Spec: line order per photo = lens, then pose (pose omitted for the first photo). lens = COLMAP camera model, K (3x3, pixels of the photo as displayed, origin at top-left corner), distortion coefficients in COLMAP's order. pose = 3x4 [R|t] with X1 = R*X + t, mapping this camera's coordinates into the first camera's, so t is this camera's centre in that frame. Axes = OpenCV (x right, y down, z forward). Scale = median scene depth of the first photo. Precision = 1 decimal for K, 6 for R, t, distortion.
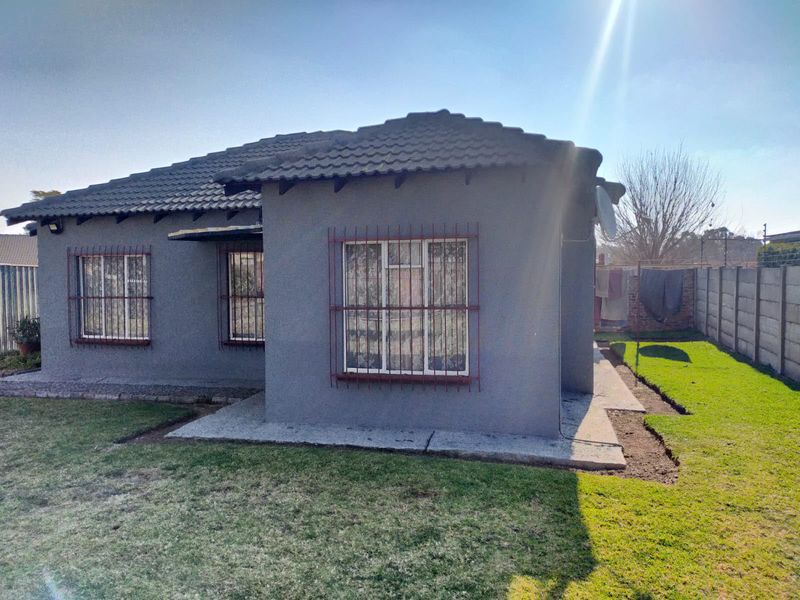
lens RADIAL K [[592.4, 0, 401.4], [0, 592.4, 296.2], [0, 0, 1]] dist [0.076786, -0.111476]
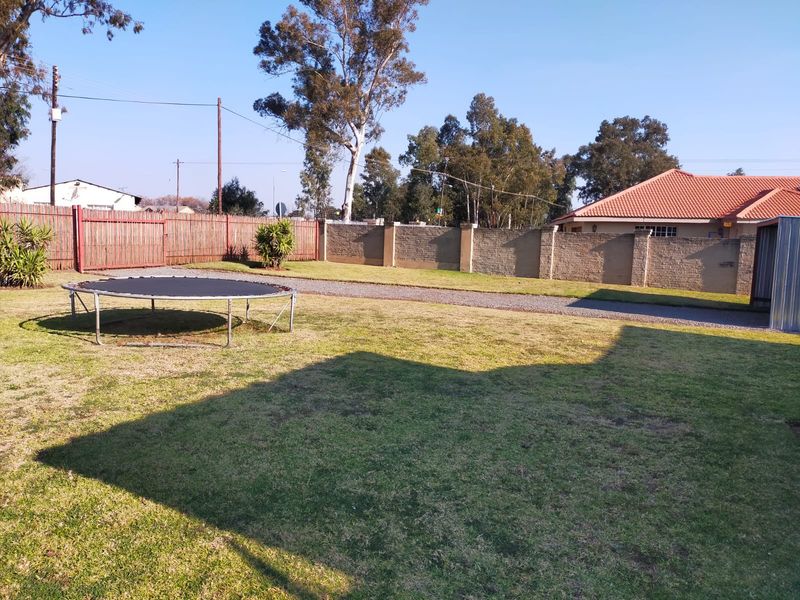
lens RADIAL K [[592.4, 0, 401.4], [0, 592.4, 296.2], [0, 0, 1]] dist [0.076786, -0.111476]
pose [[-0.231235, 0.106979, -0.966998, 0.677058], [-0.072859, 0.989241, 0.126862, -0.010885], [0.970166, 0.099789, -0.220953, 0.853297]]
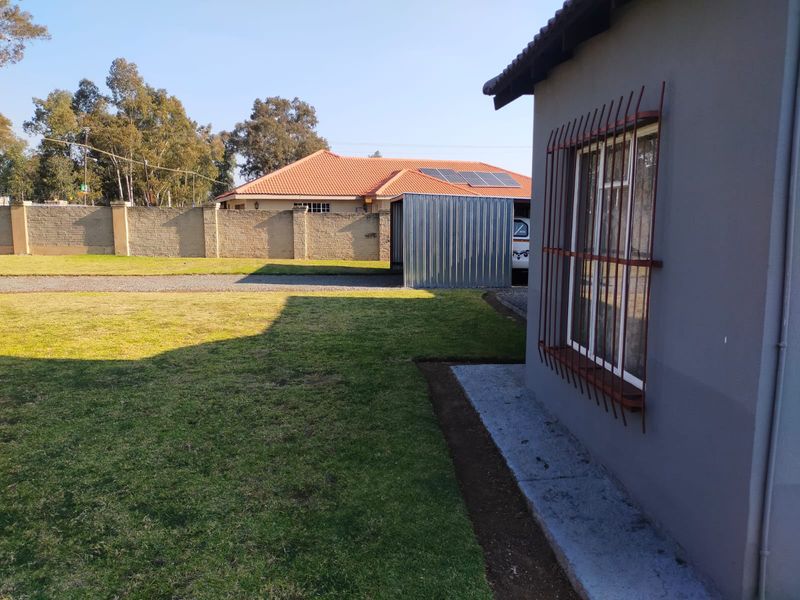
lens RADIAL K [[592.4, 0, 401.4], [0, 592.4, 296.2], [0, 0, 1]] dist [0.076786, -0.111476]
pose [[0.302775, 0.138750, -0.942908, 0.720461], [-0.050338, 0.990293, 0.129559, -0.011075], [0.951732, 0.008237, 0.306820, 0.881428]]
